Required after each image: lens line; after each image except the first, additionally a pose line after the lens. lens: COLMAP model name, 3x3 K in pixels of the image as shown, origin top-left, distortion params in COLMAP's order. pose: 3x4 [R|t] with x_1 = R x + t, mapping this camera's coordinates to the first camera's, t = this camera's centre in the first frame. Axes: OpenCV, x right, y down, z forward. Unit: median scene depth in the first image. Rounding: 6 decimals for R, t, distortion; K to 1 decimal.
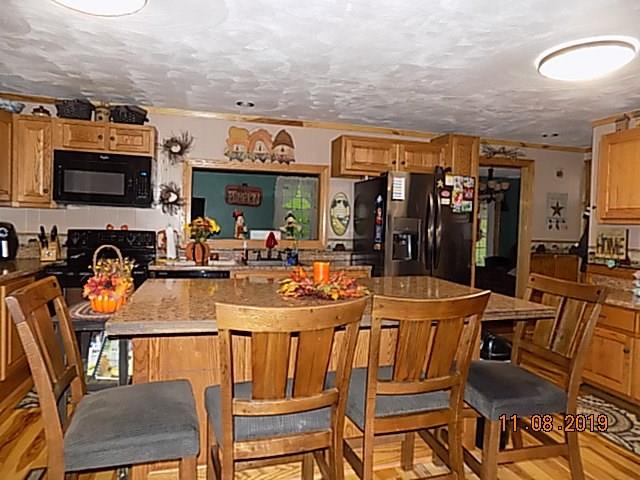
lens RADIAL K [[427.7, 0, 318.0], [0, 427.7, 240.8], [0, 0, 1]] dist [-0.041864, 0.034618]
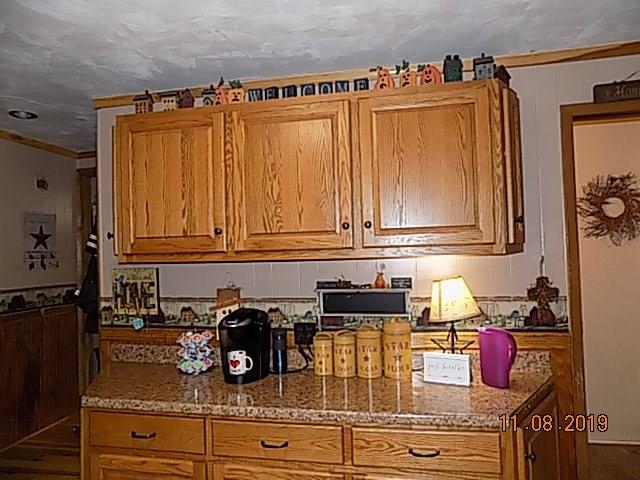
lens RADIAL K [[427.7, 0, 319.3], [0, 427.7, 238.9], [0, 0, 1]] dist [-0.041864, 0.034618]
pose [[0.447429, -0.017288, 0.894152, 0.236816], [0.076008, 0.996931, -0.018759, -0.038543], [-0.891084, 0.076356, 0.447370, 0.443593]]
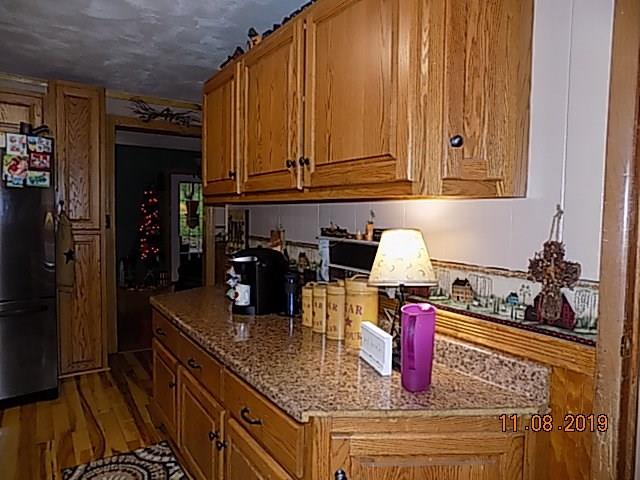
lens RADIAL K [[427.7, 0, 319.6], [0, 427.7, 238.4], [0, 0, 1]] dist [-0.041864, 0.034618]
pose [[0.948984, -0.025827, 0.314266, 0.572184], [0.018583, 0.999489, 0.026024, 0.005718], [-0.314777, -0.018856, 0.948978, 0.205082]]
